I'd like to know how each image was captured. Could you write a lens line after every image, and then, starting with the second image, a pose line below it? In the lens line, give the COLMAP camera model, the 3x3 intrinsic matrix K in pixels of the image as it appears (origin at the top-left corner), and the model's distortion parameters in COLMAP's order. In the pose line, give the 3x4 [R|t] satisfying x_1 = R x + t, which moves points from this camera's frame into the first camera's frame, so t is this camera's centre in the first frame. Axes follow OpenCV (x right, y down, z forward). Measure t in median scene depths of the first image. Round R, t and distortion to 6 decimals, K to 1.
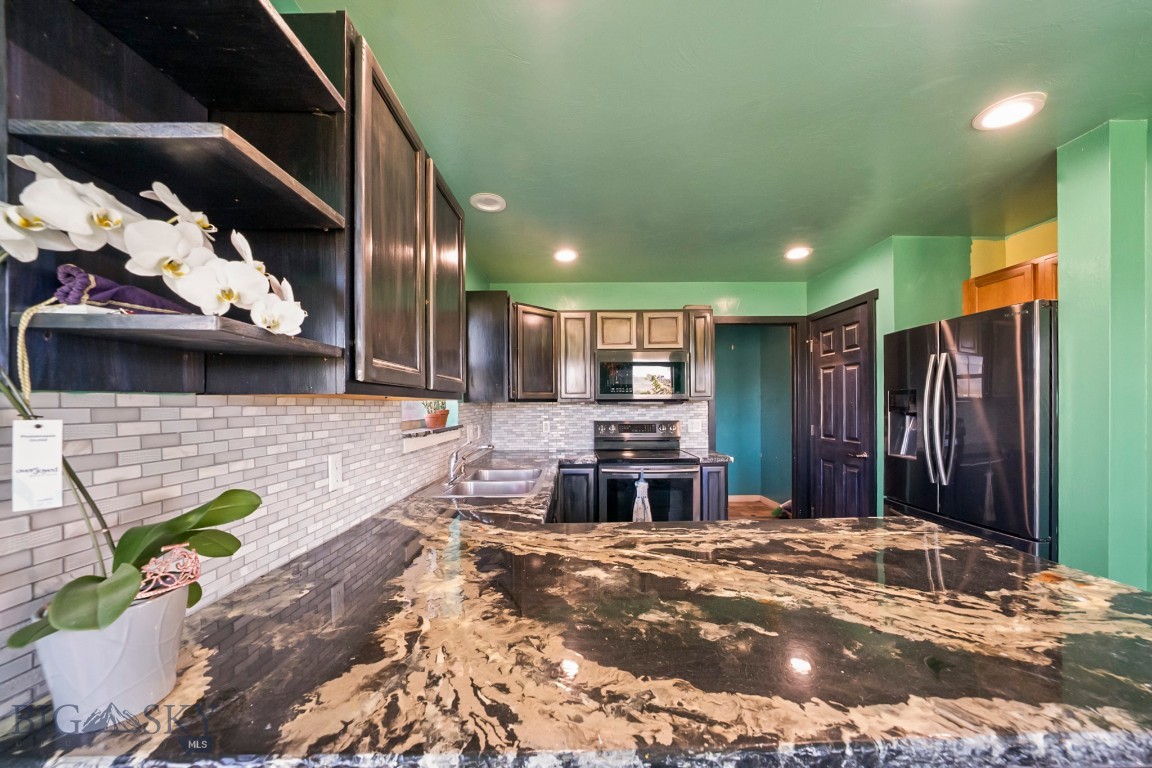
lens RADIAL K [[407.8, 0, 576.1], [0, 407.8, 407.4], [0, 0, 1]] dist [-0.019914, 0.002503]
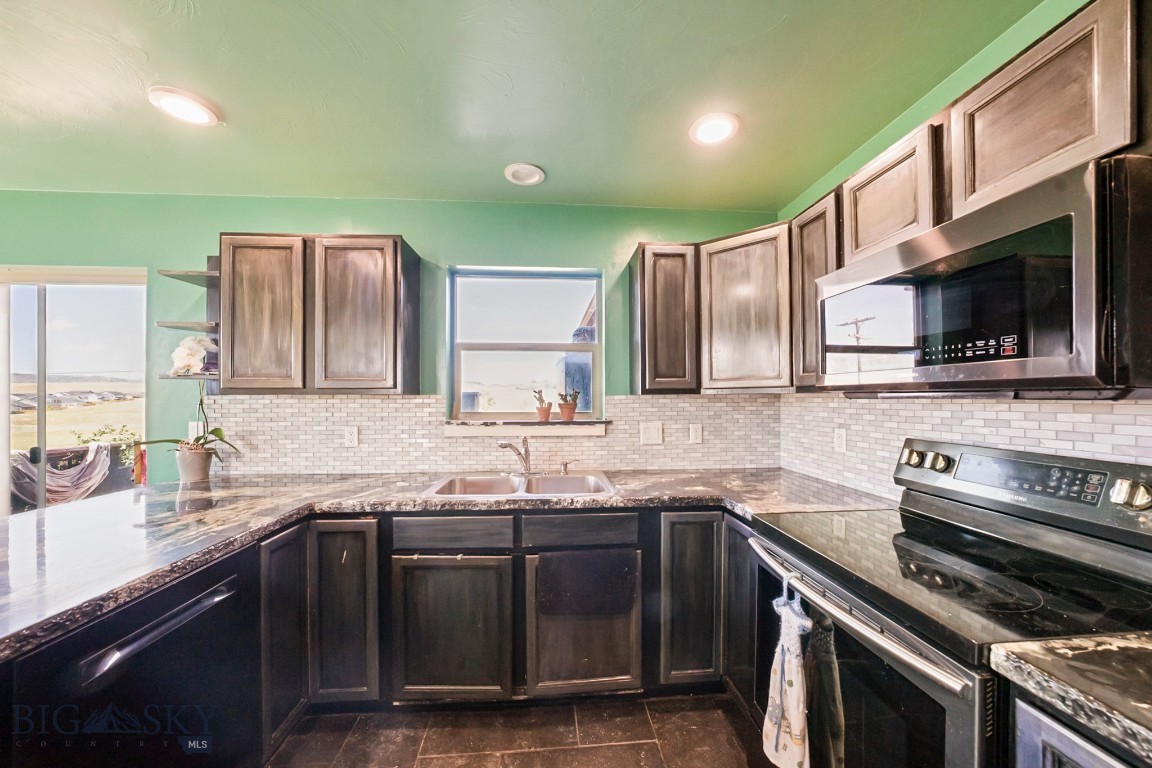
lens RADIAL K [[407.8, 0, 582.1], [0, 407.8, 399.4], [0, 0, 1]] dist [-0.019914, 0.002503]
pose [[0.075677, 0.012220, -0.997057, 1.243650], [-0.003990, 0.999921, 0.011952, -0.026935], [0.997124, 0.003074, 0.075720, 1.885067]]
